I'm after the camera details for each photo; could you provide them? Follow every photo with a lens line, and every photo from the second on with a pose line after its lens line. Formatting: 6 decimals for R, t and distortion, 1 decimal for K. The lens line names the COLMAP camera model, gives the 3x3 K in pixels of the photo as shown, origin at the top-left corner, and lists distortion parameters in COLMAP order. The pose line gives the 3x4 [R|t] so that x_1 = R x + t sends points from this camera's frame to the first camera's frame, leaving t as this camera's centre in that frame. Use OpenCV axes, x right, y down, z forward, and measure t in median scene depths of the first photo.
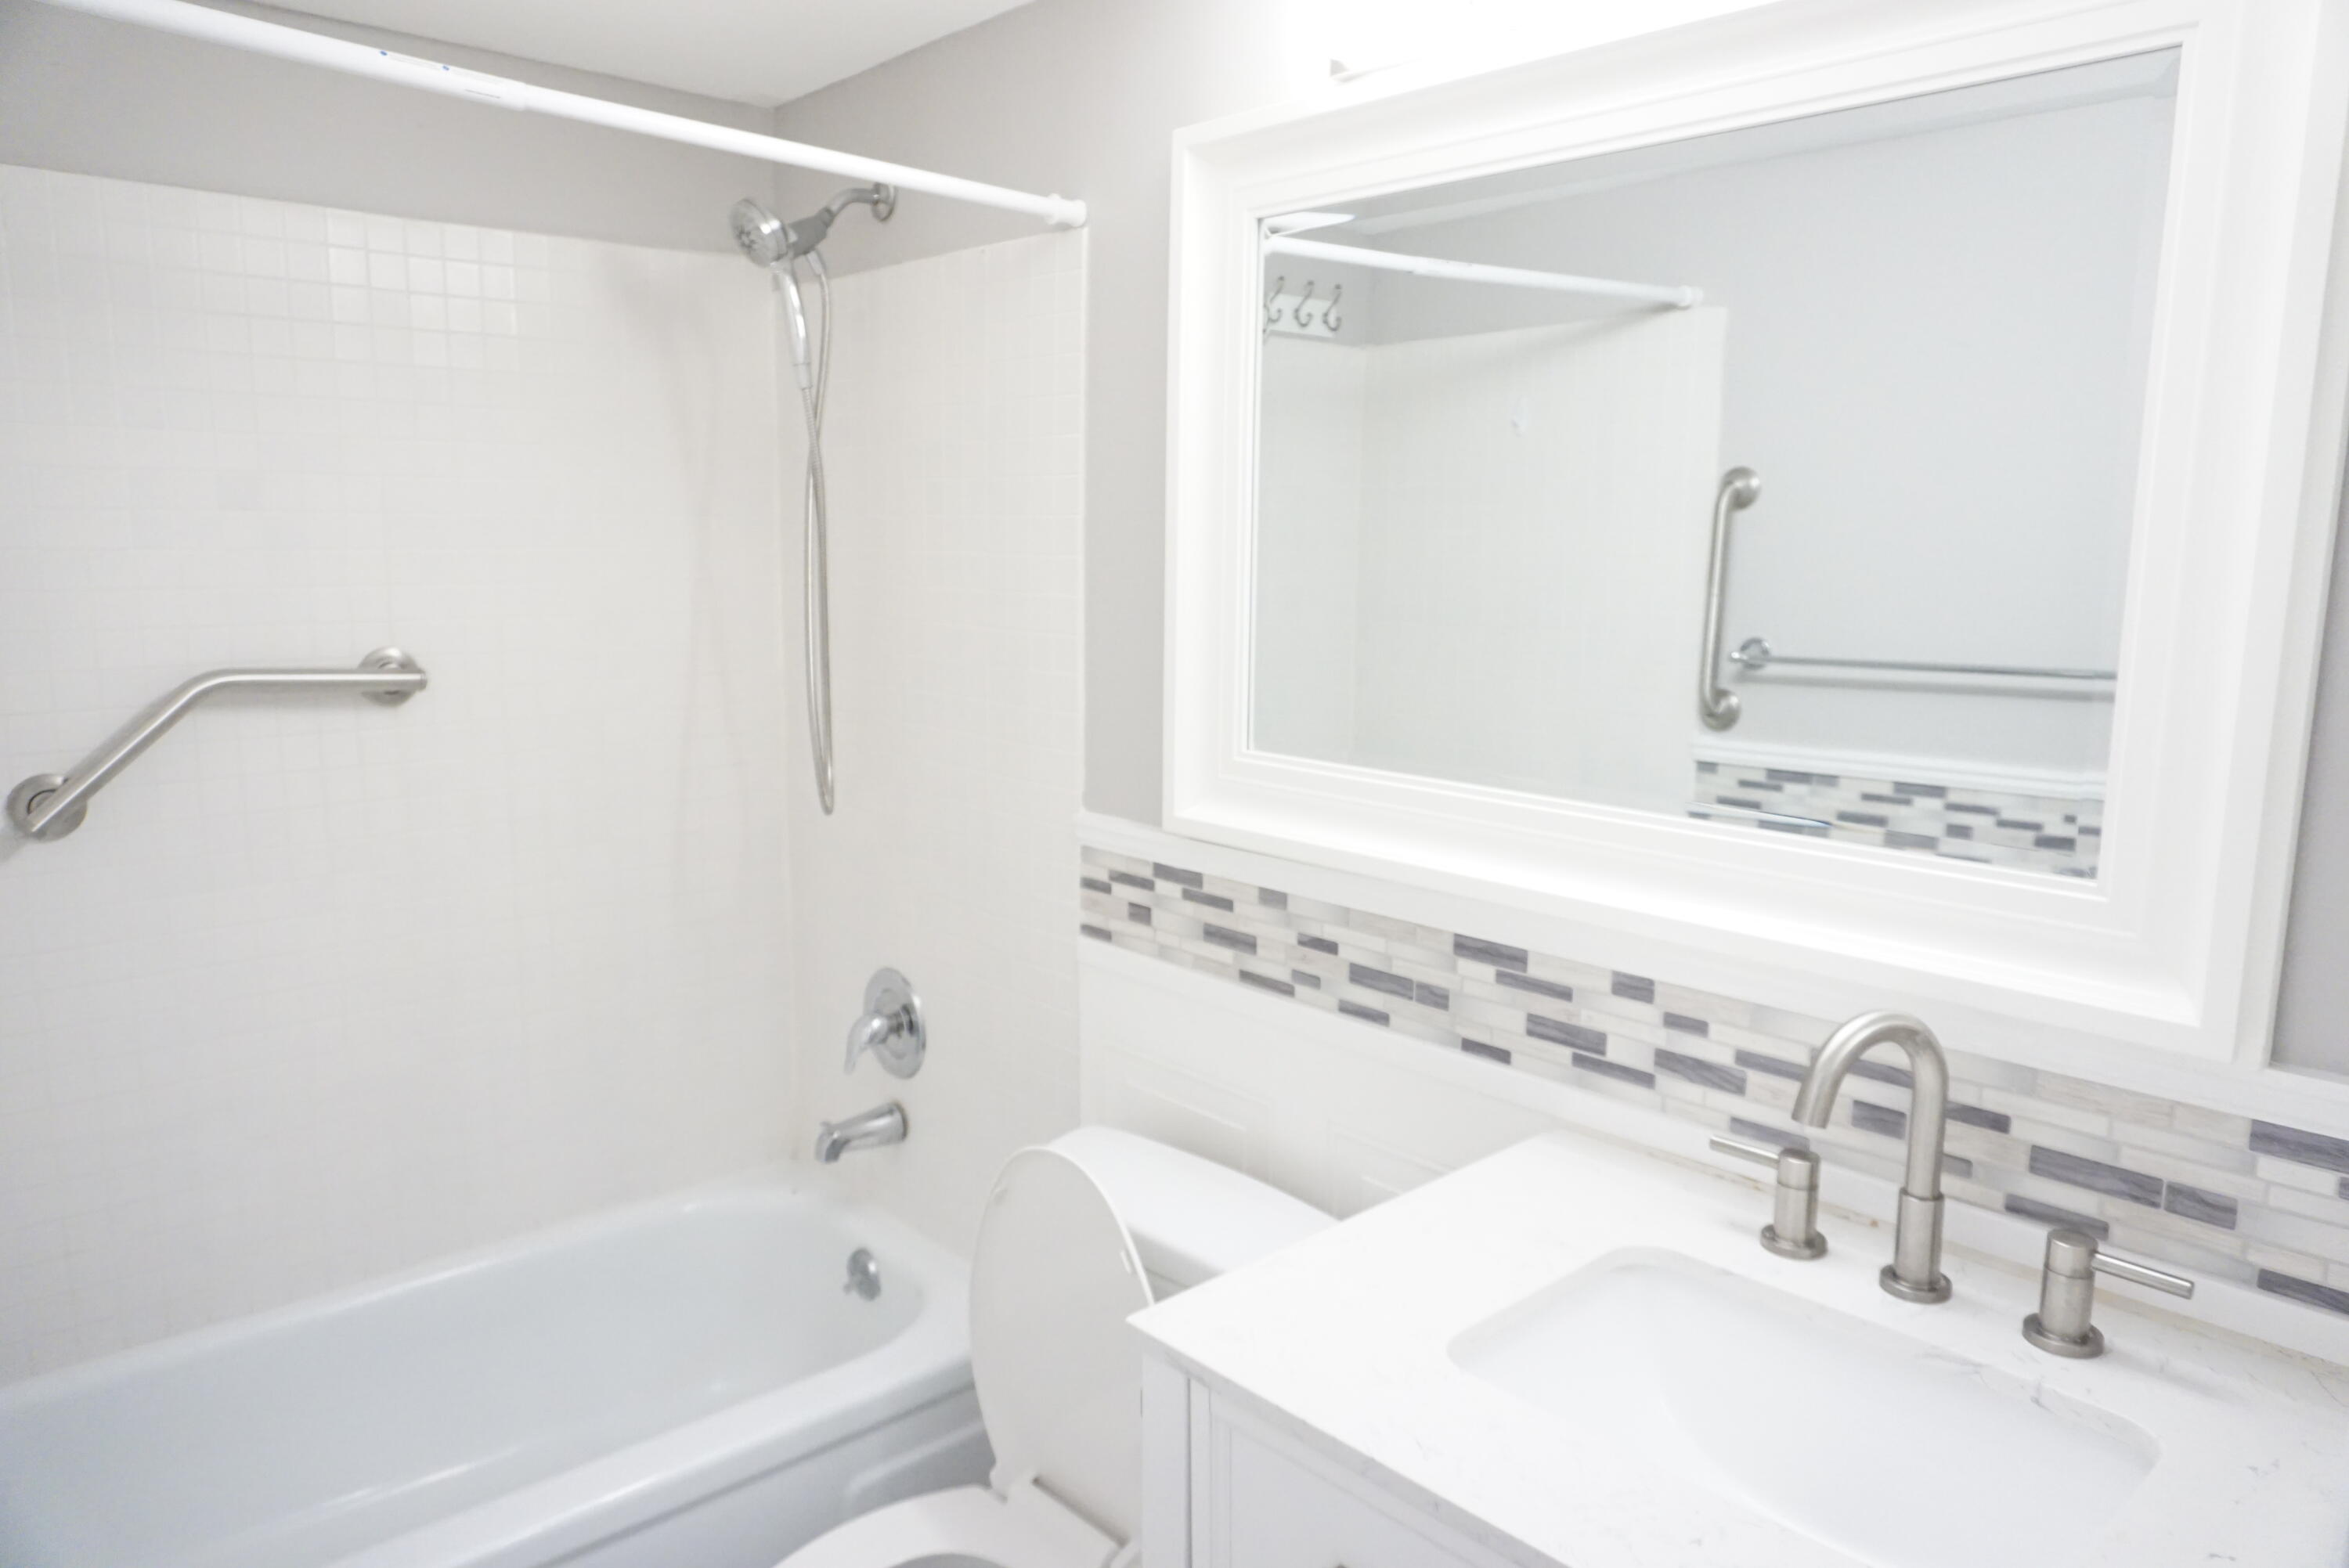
lens RADIAL K [[1593.3, 0, 1127.3], [0, 1593.3, 799.2], [0, 0, 1]] dist [0.000859, 0.000663]
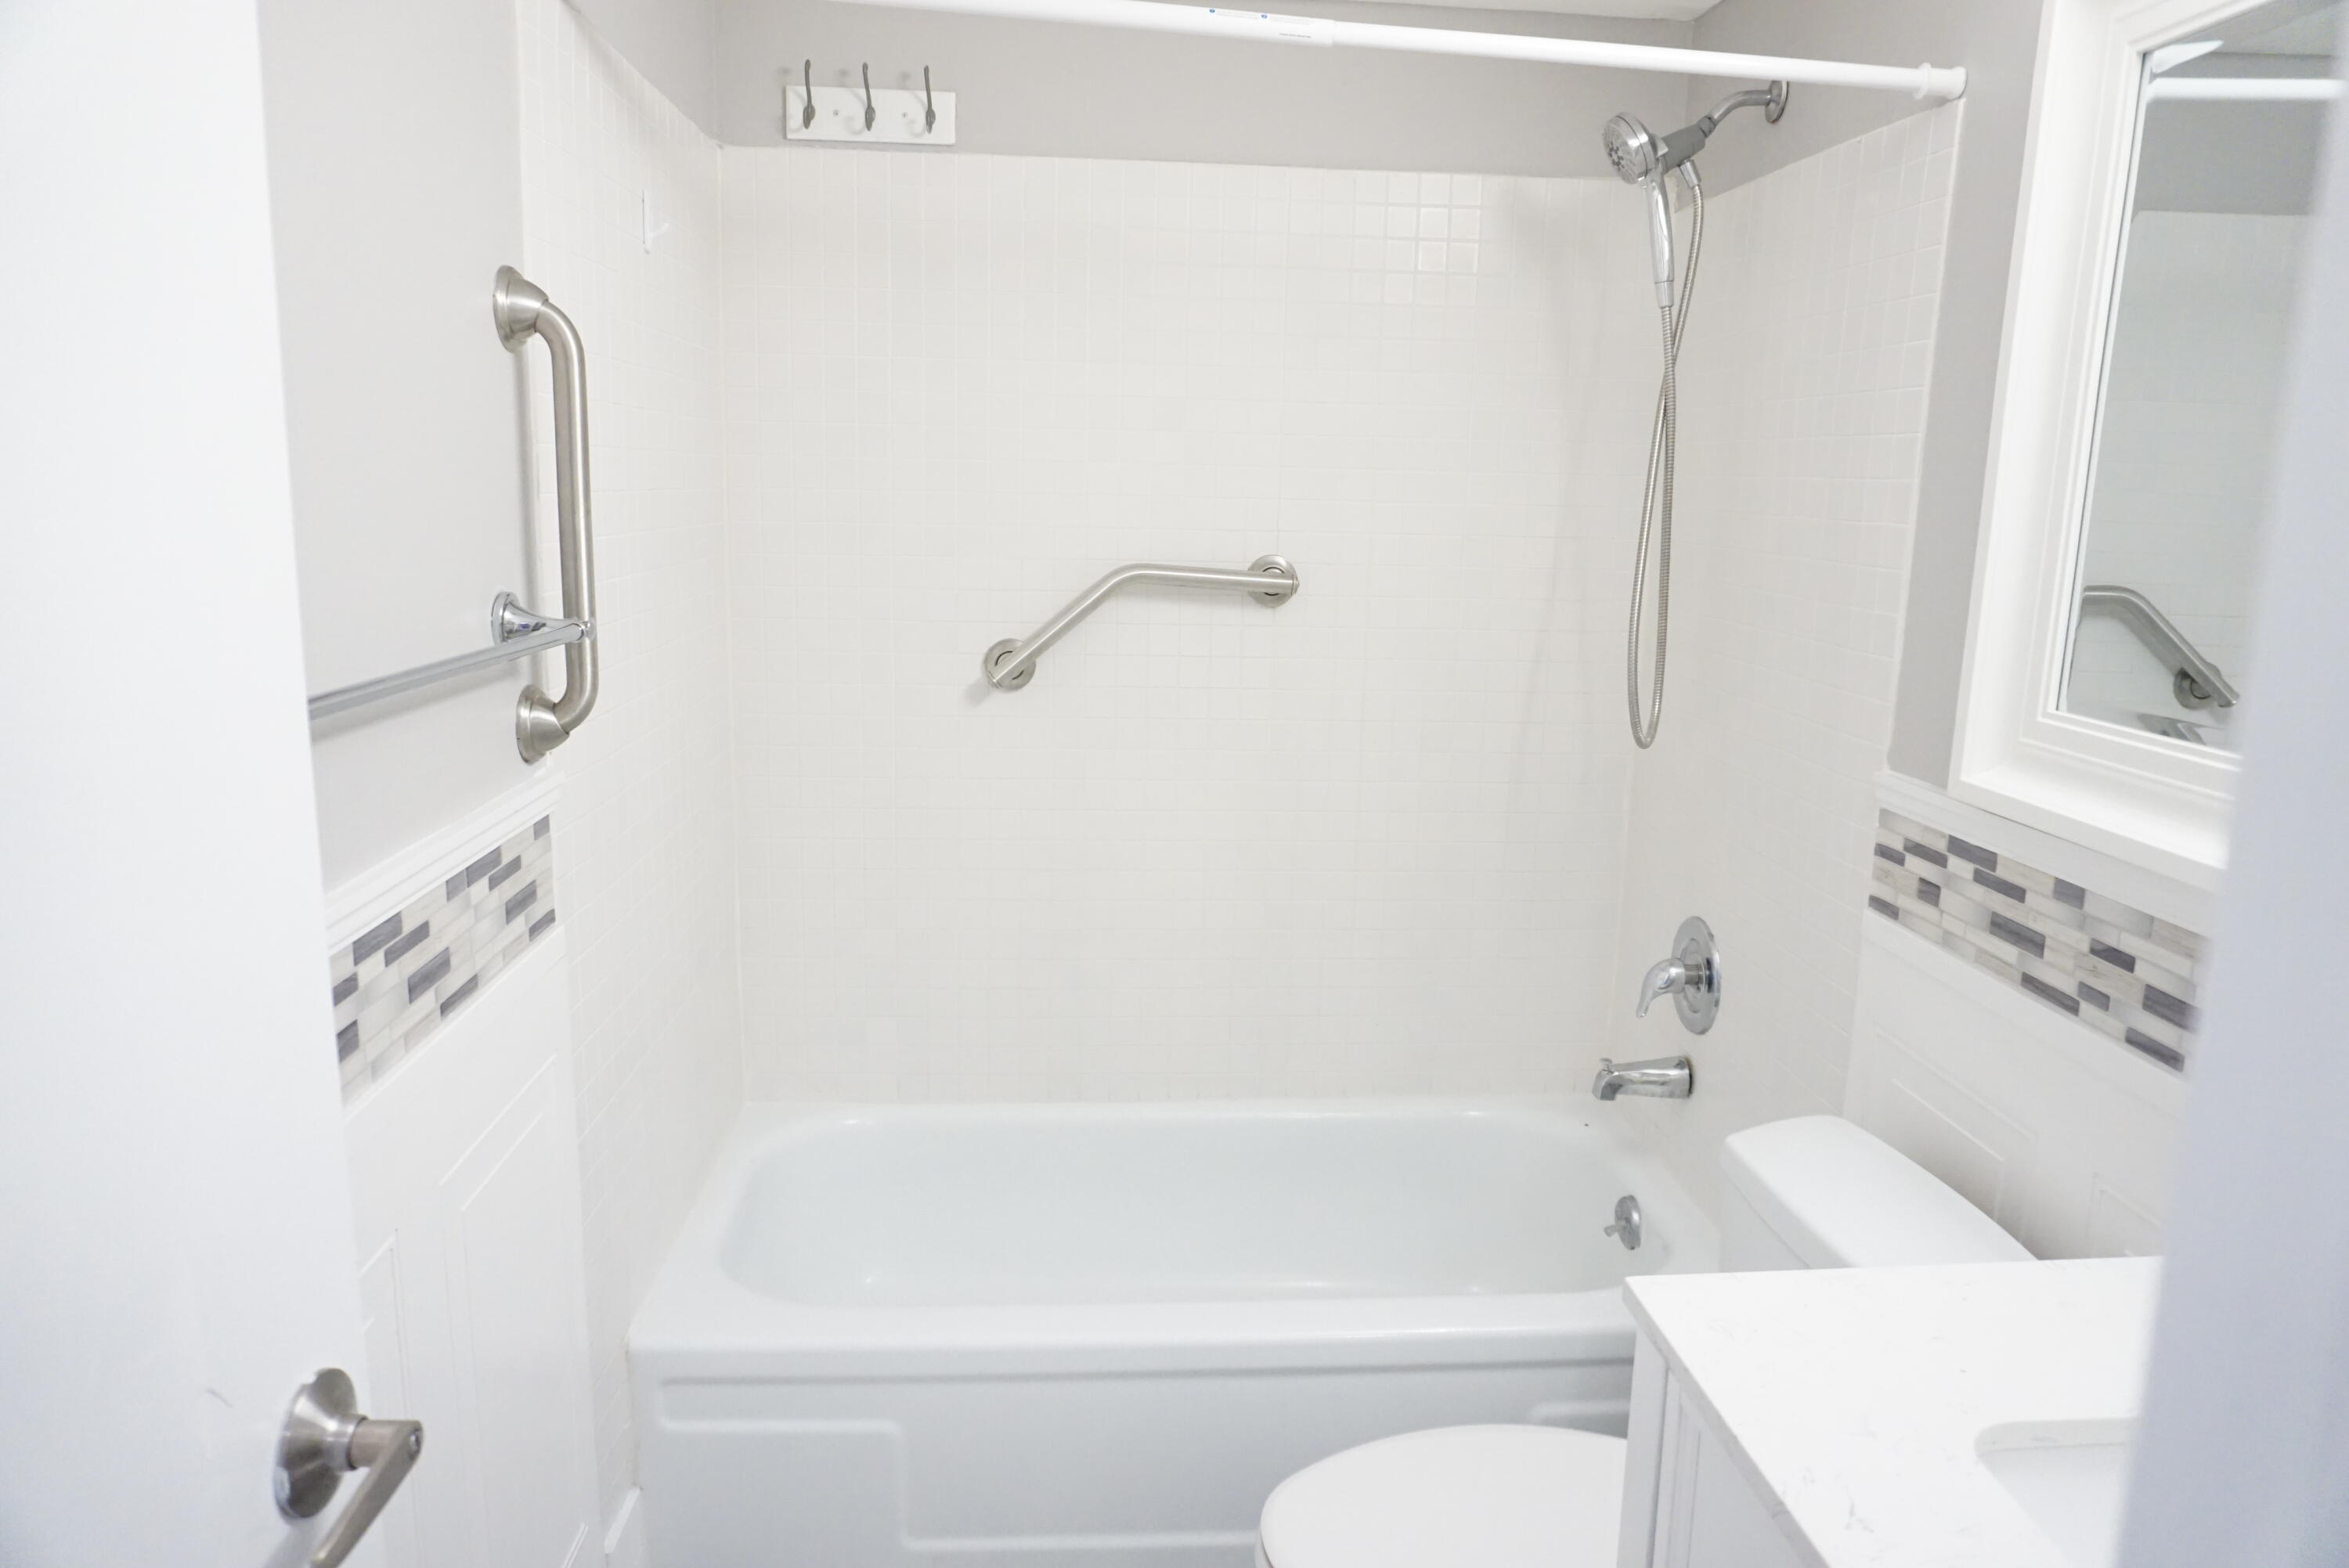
lens RADIAL K [[1574.4, 0, 1199.2], [0, 1574.4, 773.4], [0, 0, 1]] dist [0.027829, 0.003084]
pose [[0.811539, 0.124491, -0.570882, 0.172537], [-0.119506, 0.991749, 0.046383, 0.015117], [0.571946, 0.030582, 0.819721, 0.060054]]
